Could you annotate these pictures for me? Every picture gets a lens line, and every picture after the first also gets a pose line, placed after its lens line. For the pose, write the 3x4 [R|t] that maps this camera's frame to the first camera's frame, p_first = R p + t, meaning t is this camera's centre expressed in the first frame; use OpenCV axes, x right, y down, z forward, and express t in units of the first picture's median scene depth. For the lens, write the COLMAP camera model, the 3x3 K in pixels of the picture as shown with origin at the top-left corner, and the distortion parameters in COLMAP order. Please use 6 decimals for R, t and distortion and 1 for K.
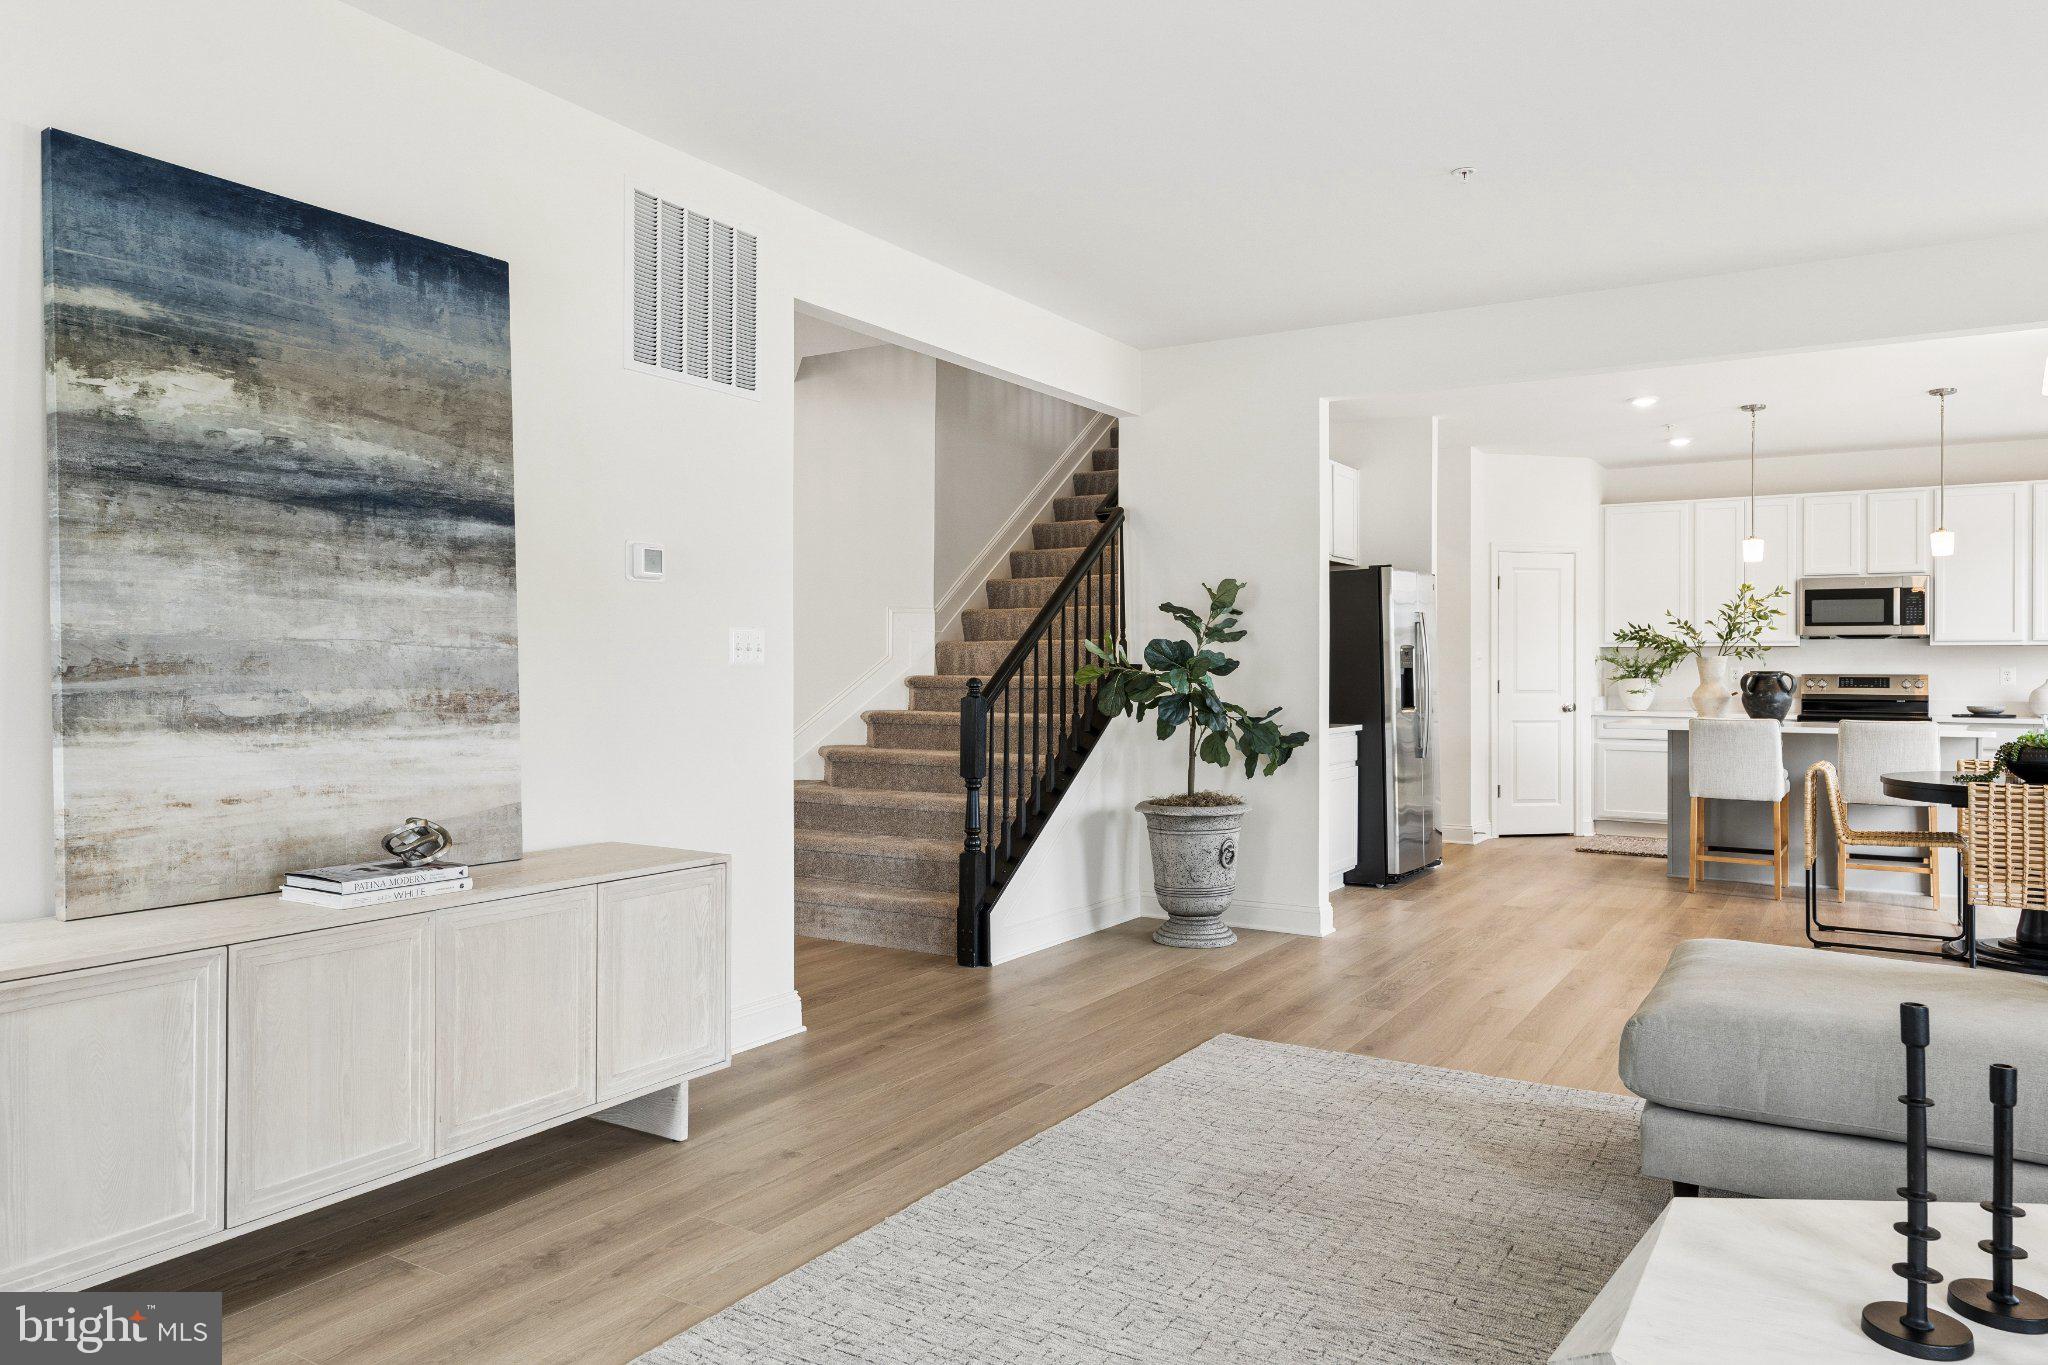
lens RADIAL K [[1338.0, 0, 1050.7], [0, 1338.0, 666.7], [0, 0, 1]] dist [0.005359, 0.000066]
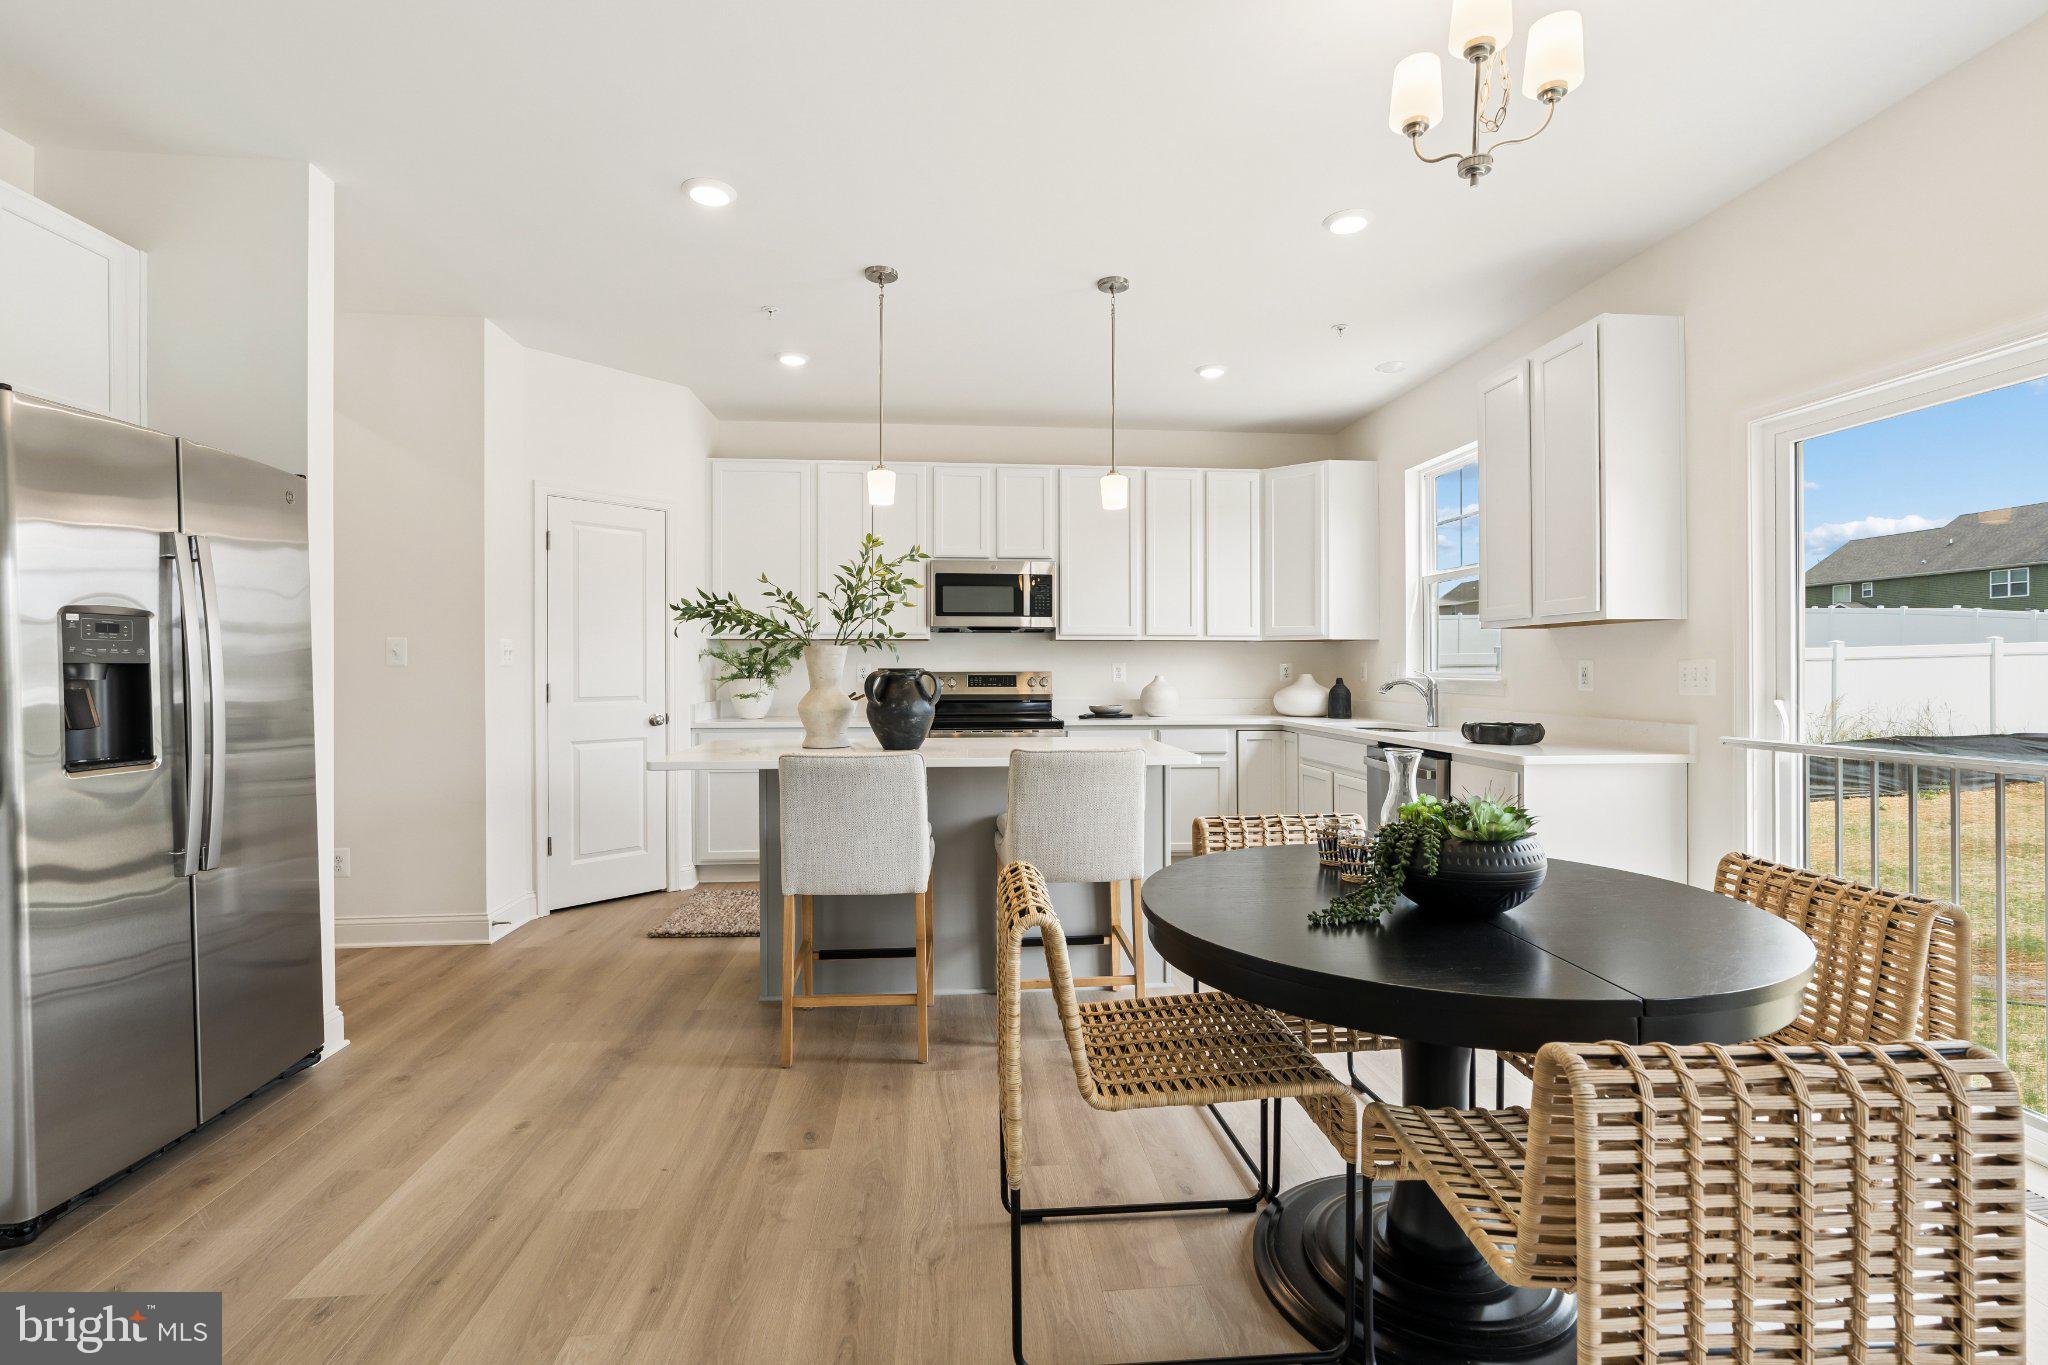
lens RADIAL K [[919.1, 0, 1024.0], [0, 919.1, 682.5], [0, 0, 1]] dist [-0.001693, 0.000197]
pose [[0.803310, -0.012940, 0.595421, 0.273818], [0.002703, 0.999833, 0.018082, 0.001916], [-0.595555, -0.012916, 0.803211, 0.524176]]
